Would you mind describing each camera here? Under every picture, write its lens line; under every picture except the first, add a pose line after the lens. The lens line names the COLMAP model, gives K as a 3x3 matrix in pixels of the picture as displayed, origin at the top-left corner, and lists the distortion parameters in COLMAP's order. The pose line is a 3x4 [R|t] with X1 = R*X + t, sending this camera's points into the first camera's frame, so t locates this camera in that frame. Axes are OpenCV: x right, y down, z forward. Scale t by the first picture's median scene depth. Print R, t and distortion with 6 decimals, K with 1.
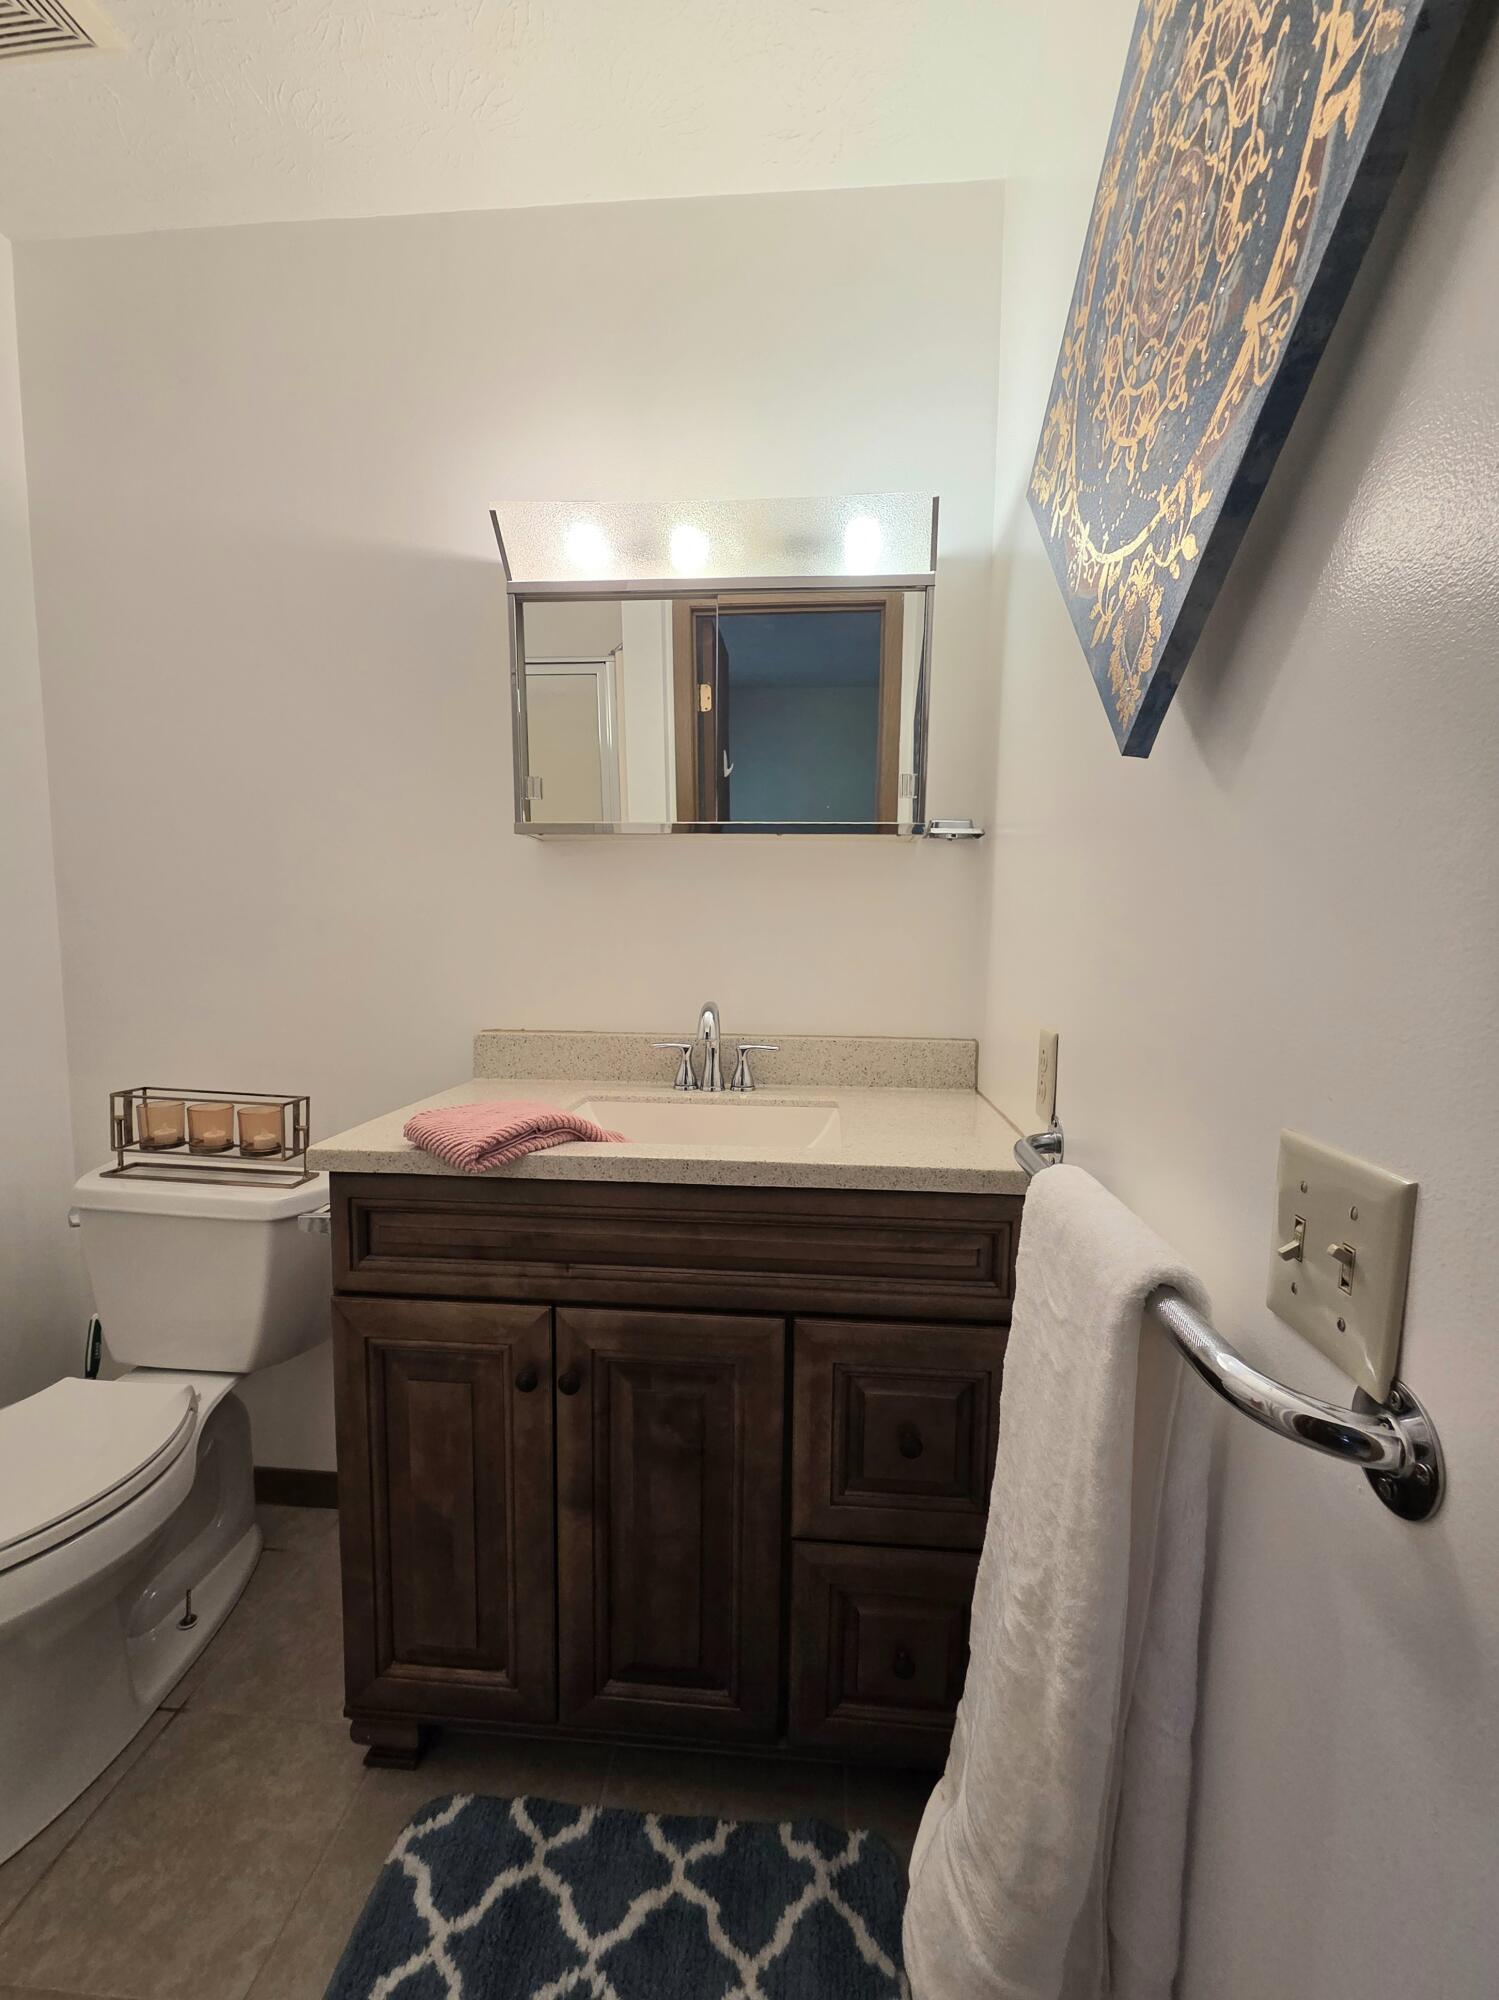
lens RADIAL K [[865.5, 0, 756.3], [0, 865.5, 1016.7], [0, 0, 1]] dist [-0.005932, 0.002727]
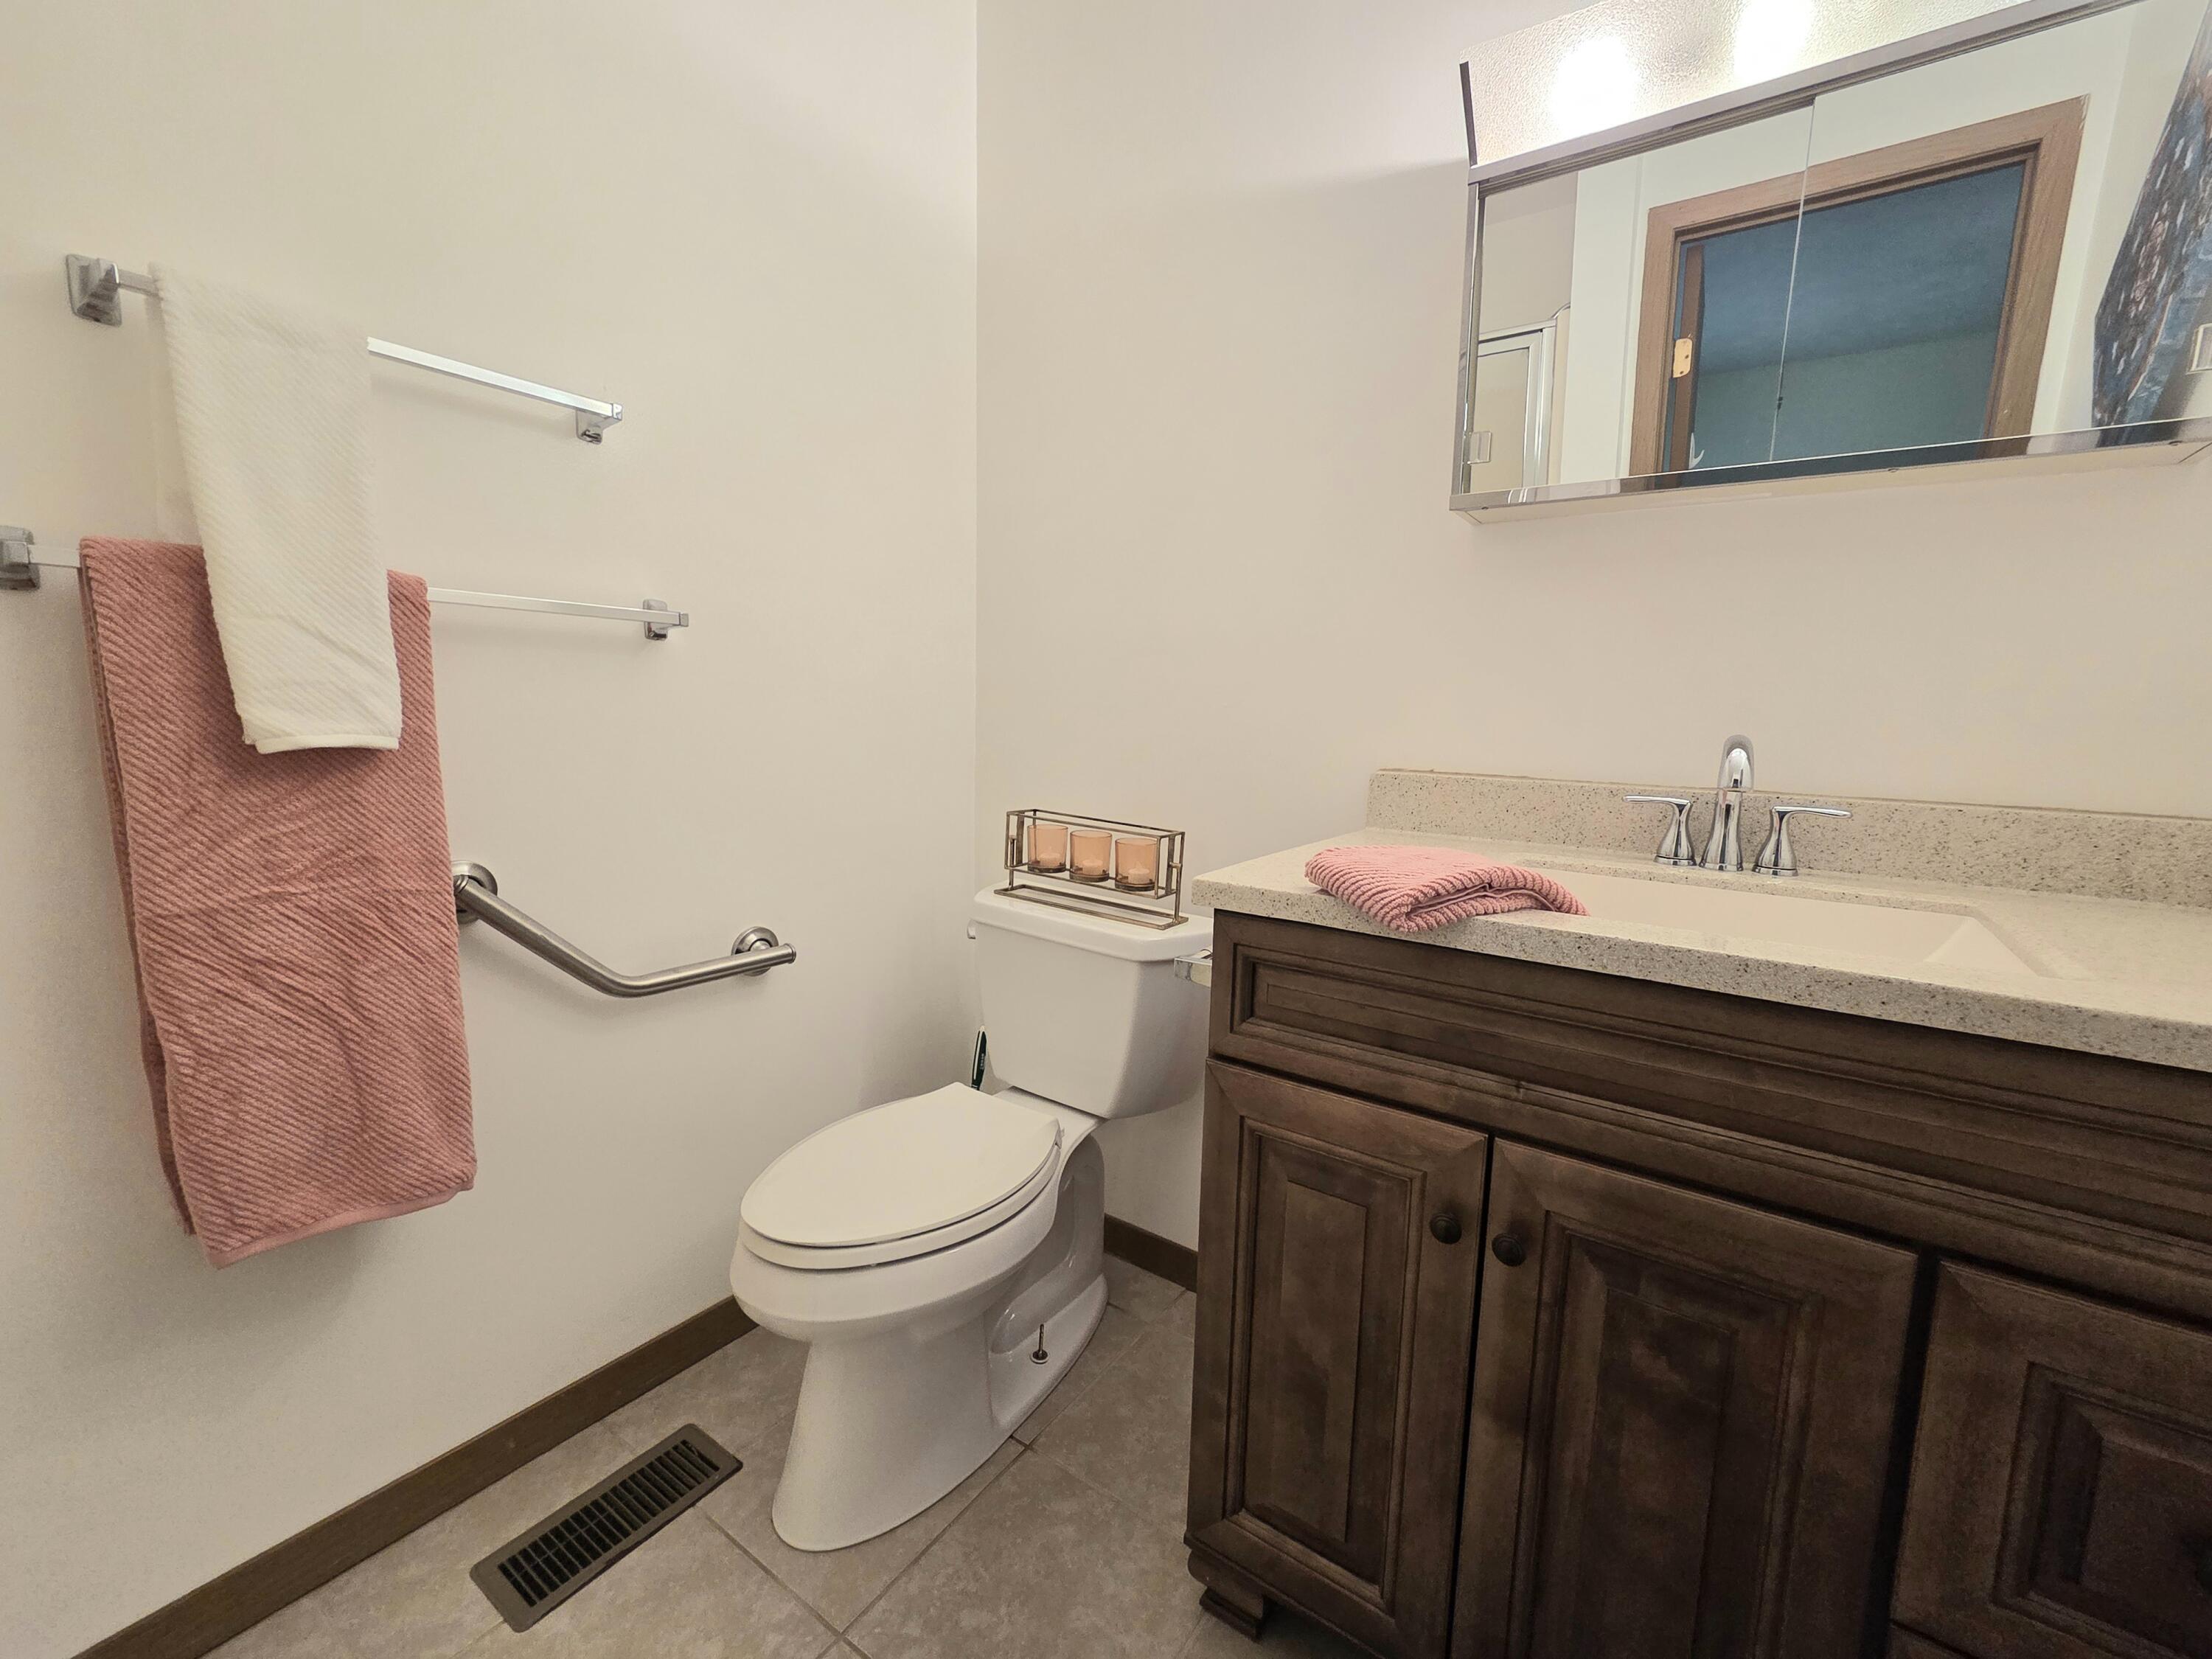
lens RADIAL K [[904.0, 0, 1111.0], [0, 904.0, 822.1], [0, 0, 1]] dist [-0.003447, 0.001880]
pose [[0.861188, 0.072417, -0.503102, -0.140163], [-0.061236, 0.997371, 0.038742, 0.063909], [0.504585, -0.002556, 0.863358, 0.188197]]
